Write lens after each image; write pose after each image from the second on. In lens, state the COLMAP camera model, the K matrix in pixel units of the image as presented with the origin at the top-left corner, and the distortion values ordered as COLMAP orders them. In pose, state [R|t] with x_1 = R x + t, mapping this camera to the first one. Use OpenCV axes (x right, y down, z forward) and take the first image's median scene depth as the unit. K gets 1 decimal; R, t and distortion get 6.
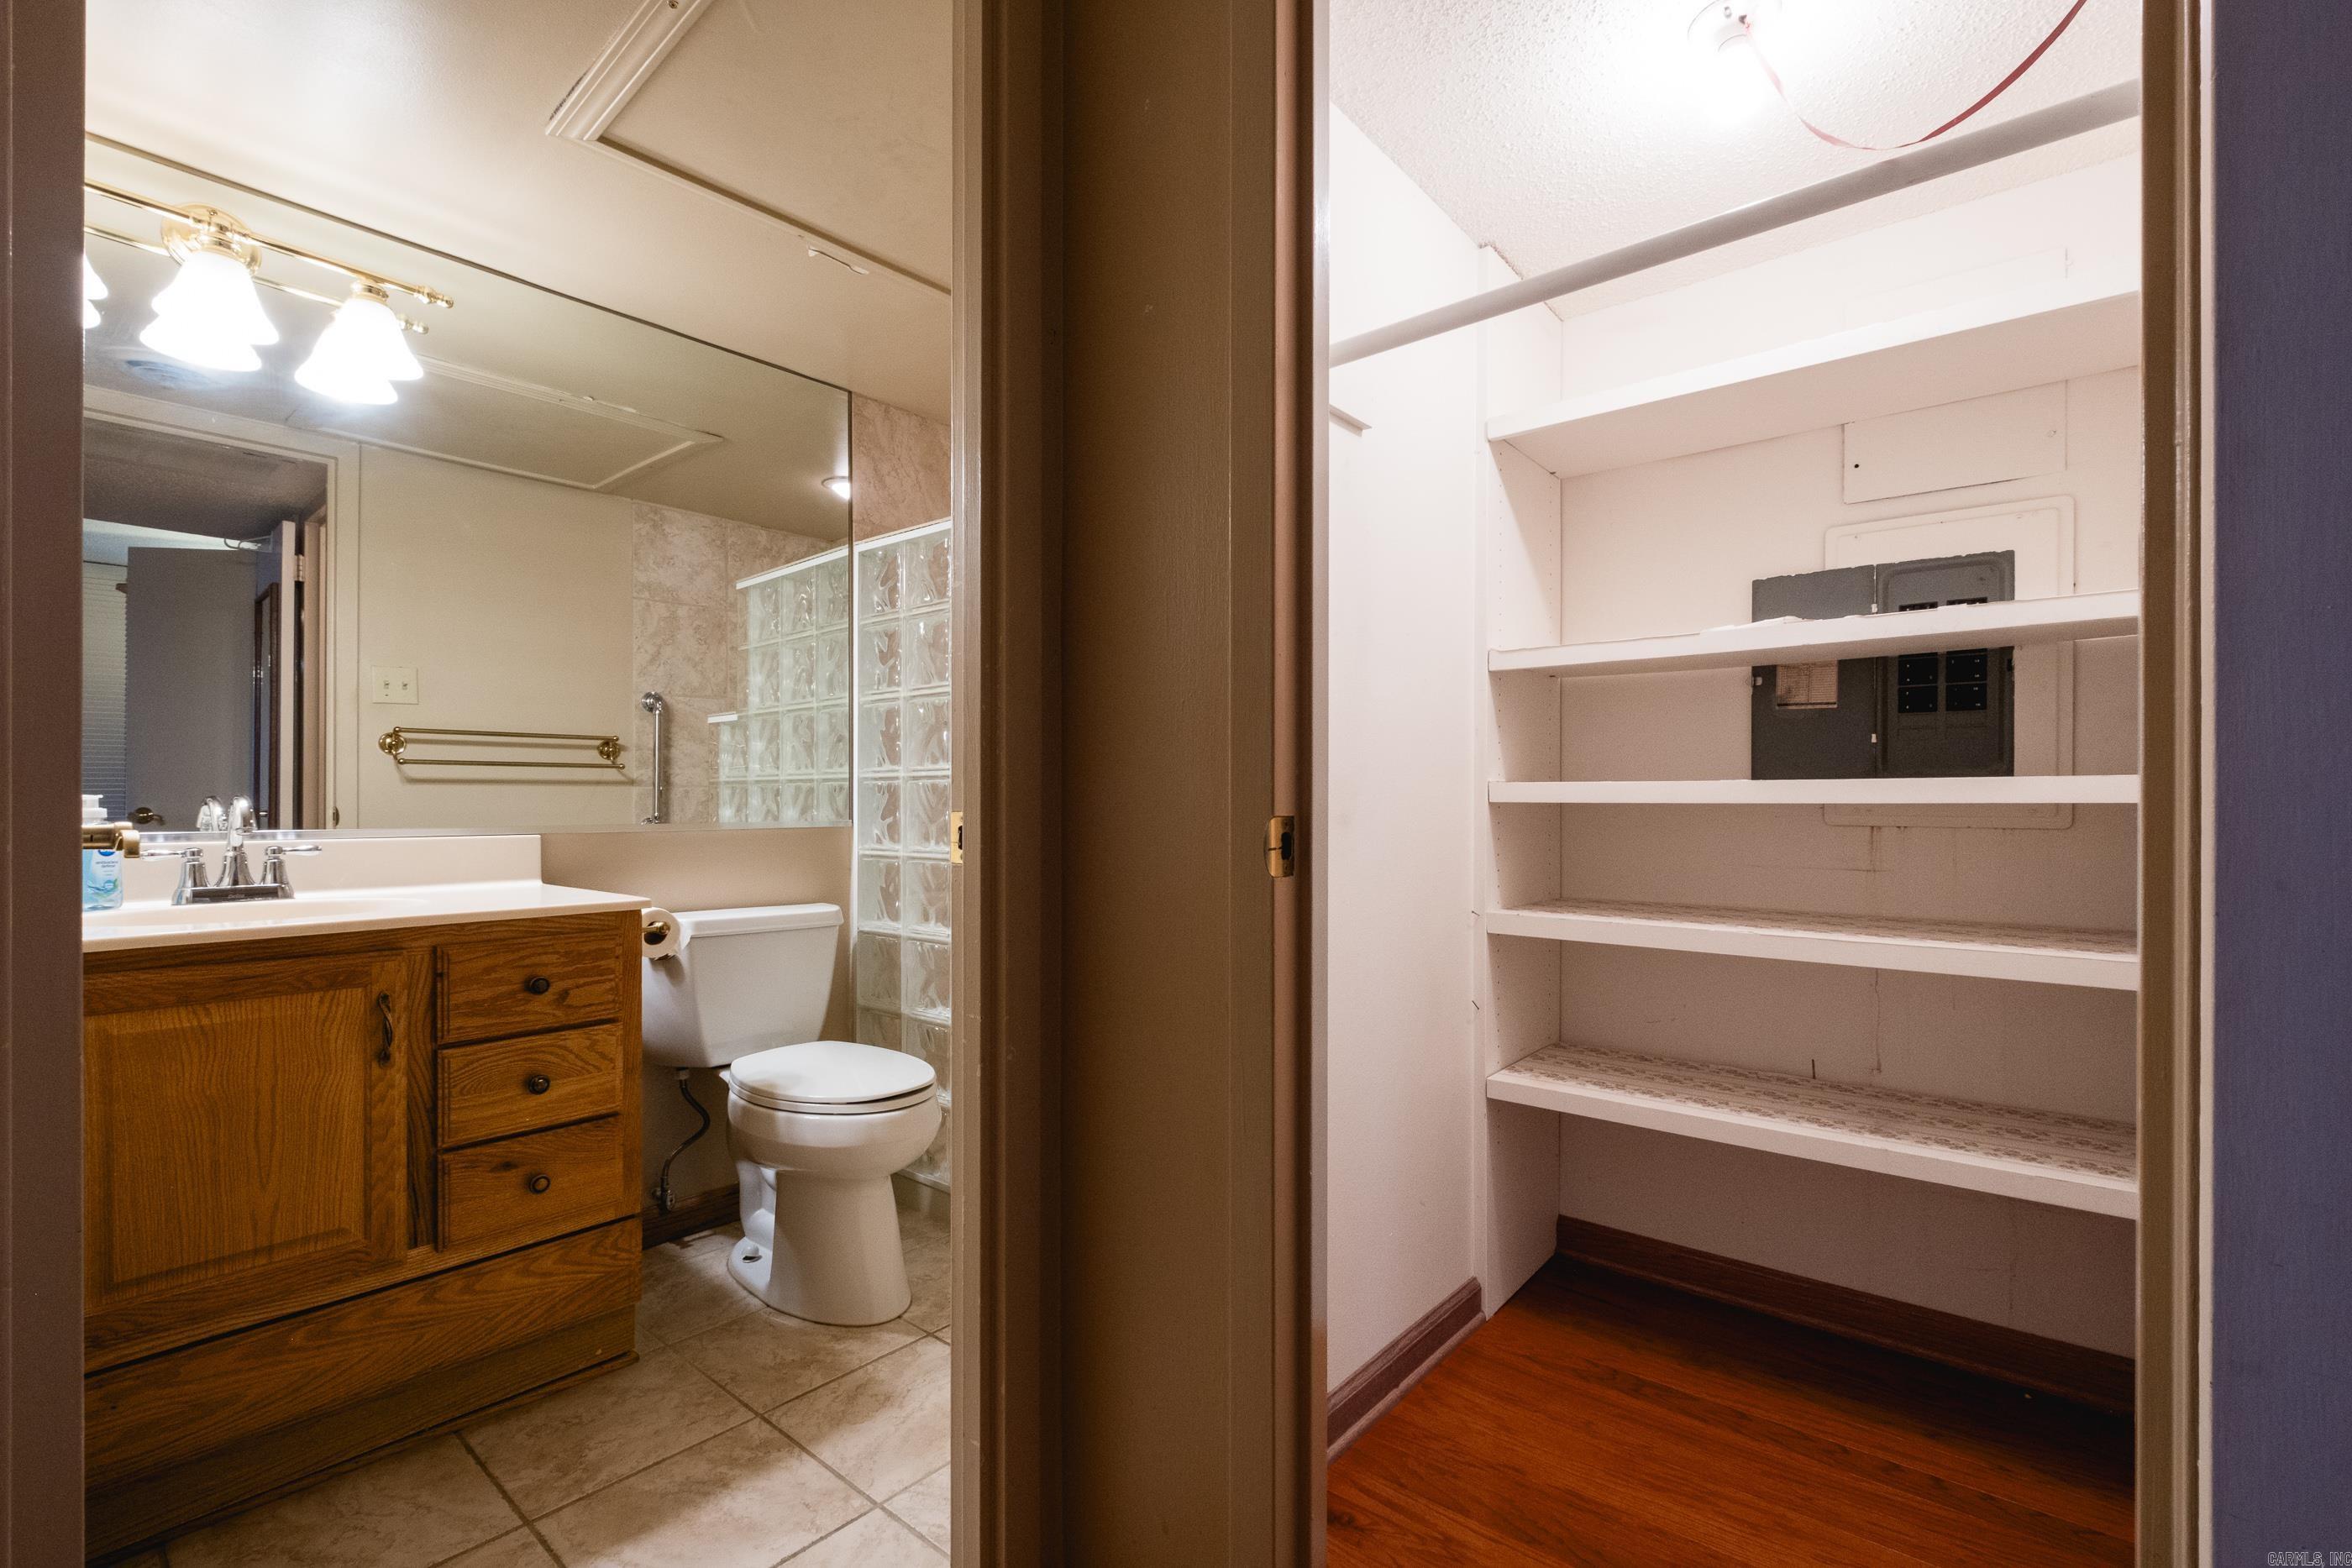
lens RADIAL K [[1017.3, 0, 1173.2], [0, 1017.3, 791.4], [0, 0, 1]] dist [0.012331, -0.005558]
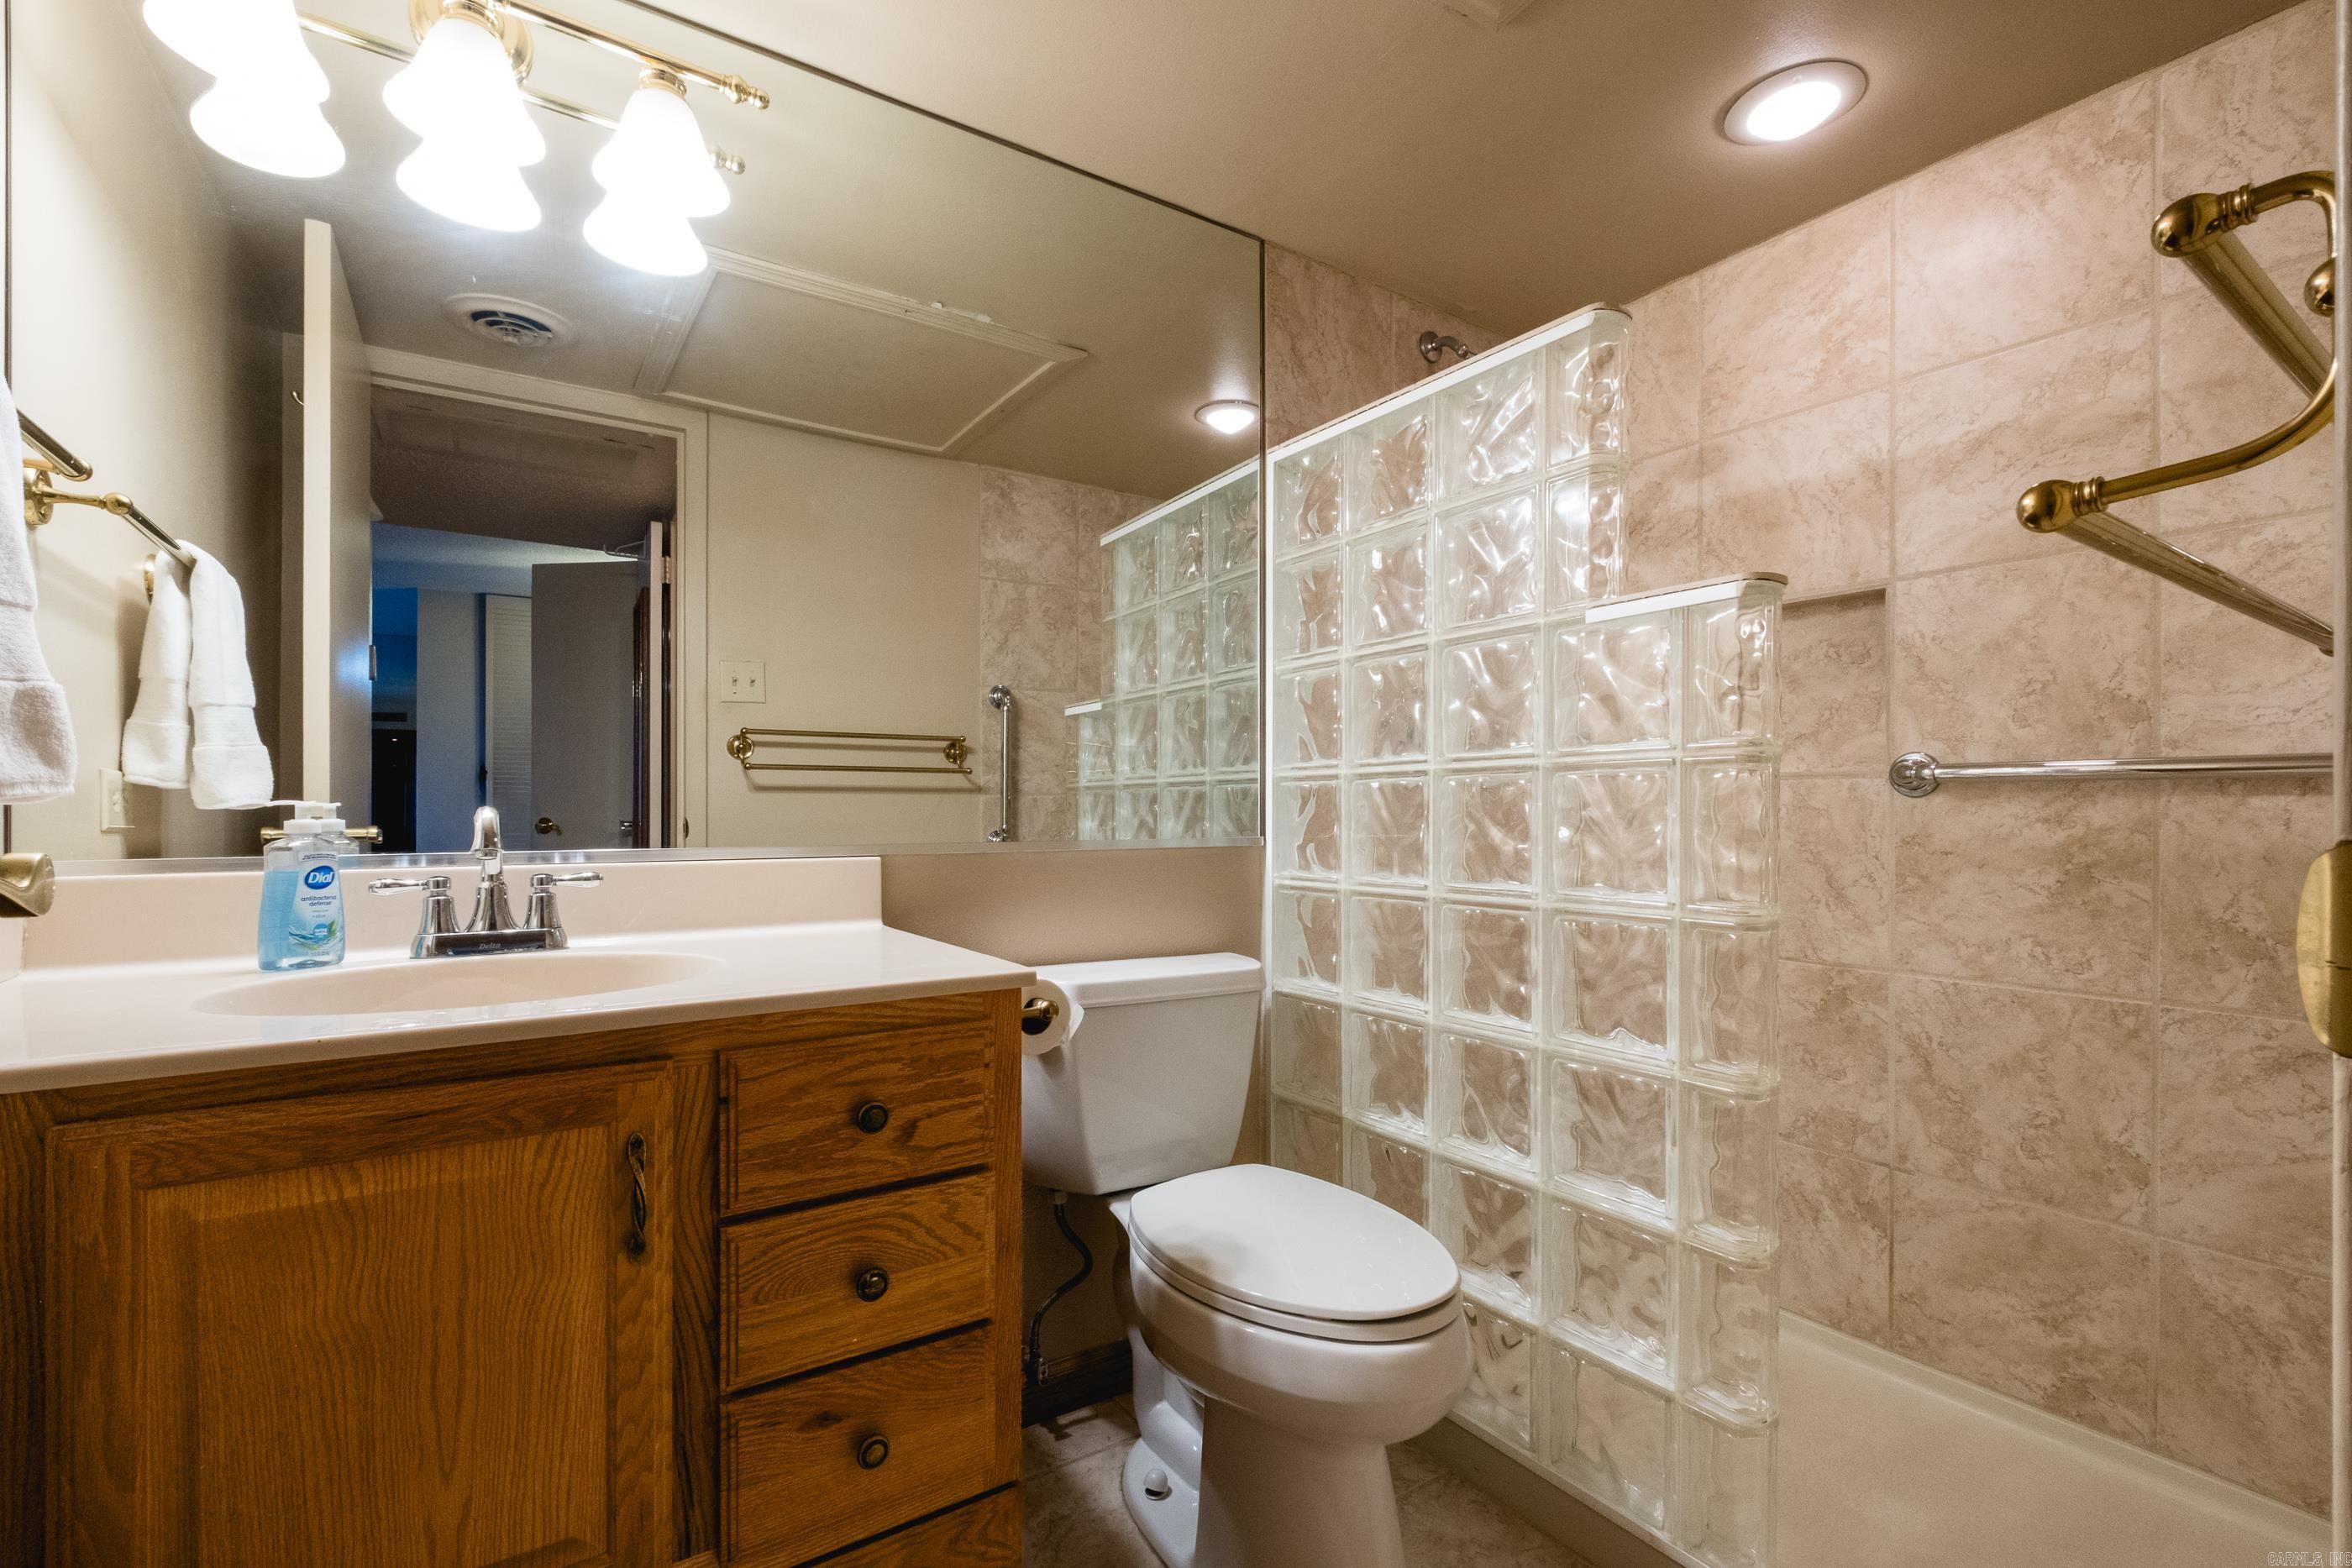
lens RADIAL K [[1017.3, 0, 1190.2], [0, 1017.3, 797.7], [0, 0, 1]] dist [0.012331, -0.005558]
pose [[0.963846, -0.003876, -0.266432, -0.232424], [0.002523, 0.999982, -0.005422, 0.005674], [0.266449, 0.004554, 0.963838, 0.391269]]
